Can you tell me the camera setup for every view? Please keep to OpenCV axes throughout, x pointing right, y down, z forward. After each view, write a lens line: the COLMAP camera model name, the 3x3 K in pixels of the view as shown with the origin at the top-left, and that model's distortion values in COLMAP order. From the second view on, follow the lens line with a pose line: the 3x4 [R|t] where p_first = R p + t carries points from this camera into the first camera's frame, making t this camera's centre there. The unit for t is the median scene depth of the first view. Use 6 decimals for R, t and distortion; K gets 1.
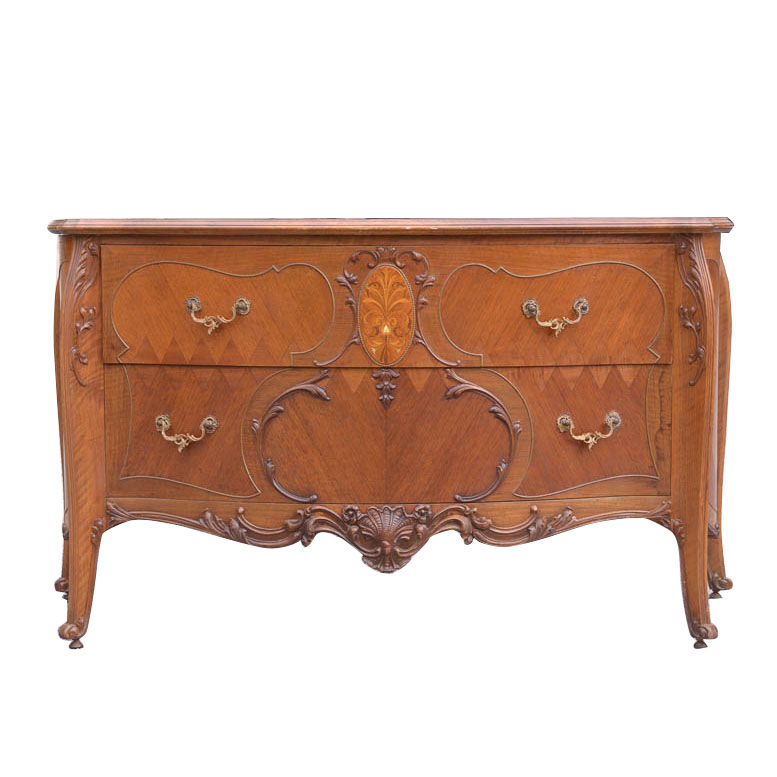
lens RADIAL K [[2075.5, 0, 384.8], [0, 2075.5, 396.4], [0, 0, 1]] dist [0.056367, 0.000000]
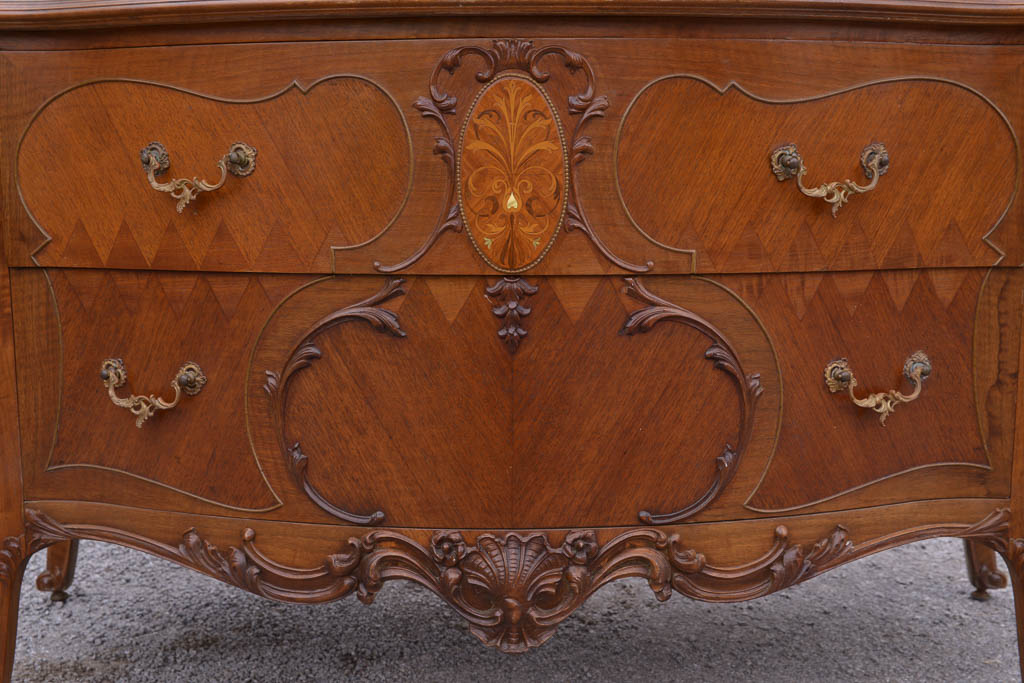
lens RADIAL K [[1203.0, 0, 508.4], [0, 1203.0, 345.0], [0, 0, 1]] dist [0.000630, 0.000000]
pose [[0.999989, -0.001090, 0.004659, -0.001734], [0.000808, 0.998189, 0.060149, -0.014553], [-0.004717, -0.060144, 0.998179, 0.689806]]
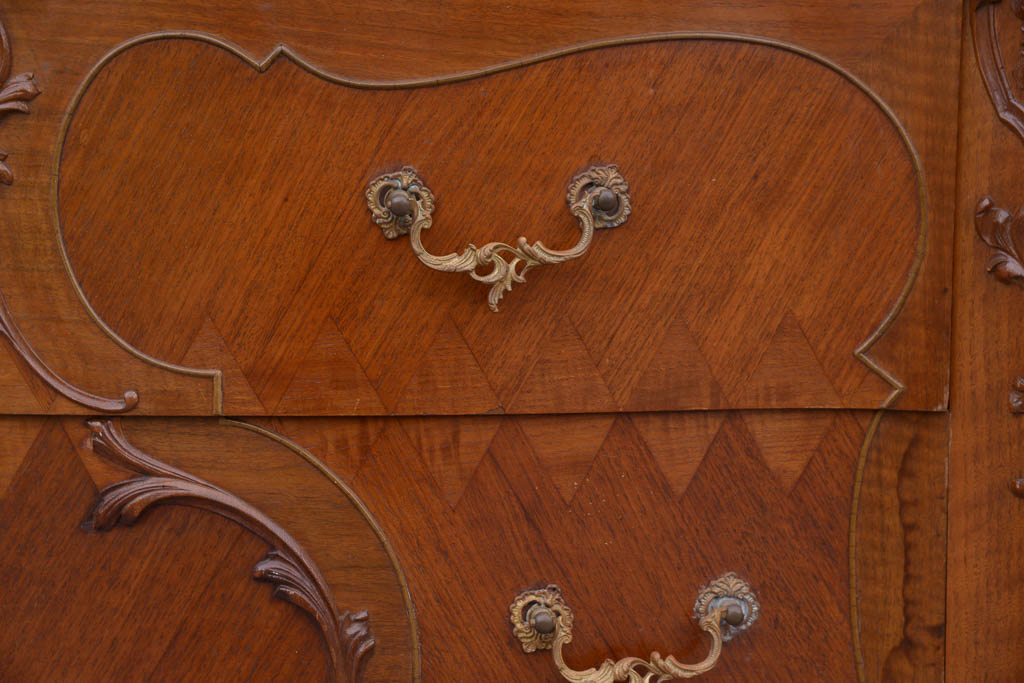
lens RADIAL K [[1872.5, 0, 533.1], [0, 1872.5, 351.5], [0, 0, 1]] dist [0.162798, 0.000000]
pose [[0.986580, 0.019102, -0.162158, 0.126630], [-0.016501, 0.999713, 0.017374, -0.027556], [0.162443, -0.014465, 0.986612, 0.758496]]
